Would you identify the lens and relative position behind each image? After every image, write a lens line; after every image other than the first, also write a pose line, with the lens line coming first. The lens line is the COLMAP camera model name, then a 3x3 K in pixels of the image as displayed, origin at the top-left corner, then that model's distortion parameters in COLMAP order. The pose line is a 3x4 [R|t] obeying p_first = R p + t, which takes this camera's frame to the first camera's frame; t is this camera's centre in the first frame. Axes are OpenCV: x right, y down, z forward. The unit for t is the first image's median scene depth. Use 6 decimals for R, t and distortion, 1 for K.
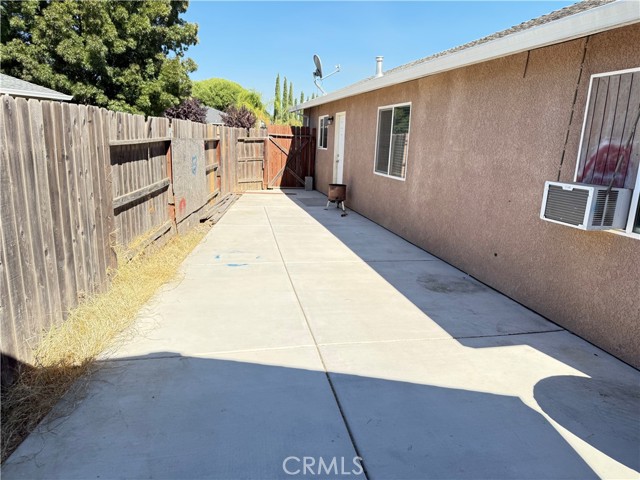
lens RADIAL K [[446.5, 0, 320.0], [0, 446.5, 242.3], [0, 0, 1]] dist [0.036915, -0.065471]
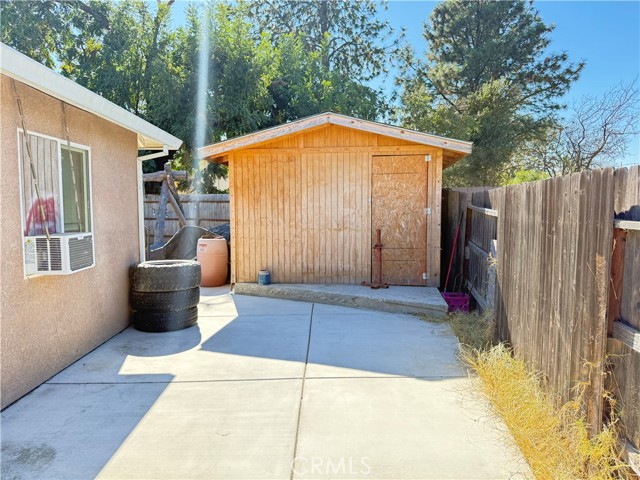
lens RADIAL K [[446.5, 0, 320.1], [0, 446.5, 239.1], [0, 0, 1]] dist [0.036915, -0.065471]
pose [[-0.979135, -0.053458, 0.196055, -0.189925], [0.008314, 0.953432, 0.301494, -0.341978], [-0.203042, 0.296833, -0.933094, 1.464841]]
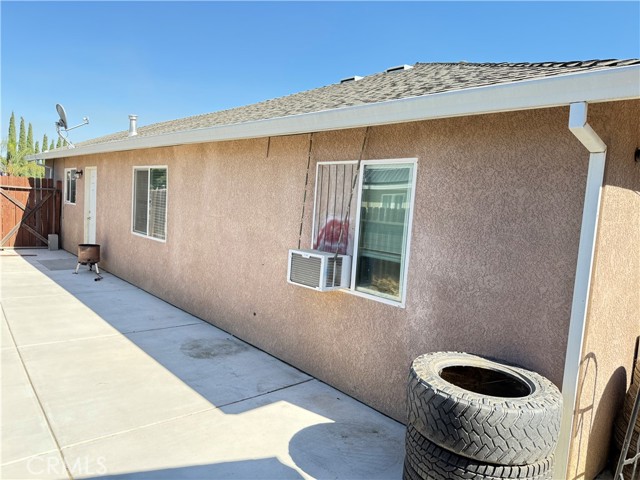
lens RADIAL K [[446.5, 0, 324.6], [0, 446.5, 239.0], [0, 0, 1]] dist [0.036915, -0.065471]
pose [[0.870950, -0.022159, 0.490872, 0.018327], [0.078825, 0.992346, -0.095062, -0.038734], [-0.485008, 0.121487, 0.866030, -0.029605]]
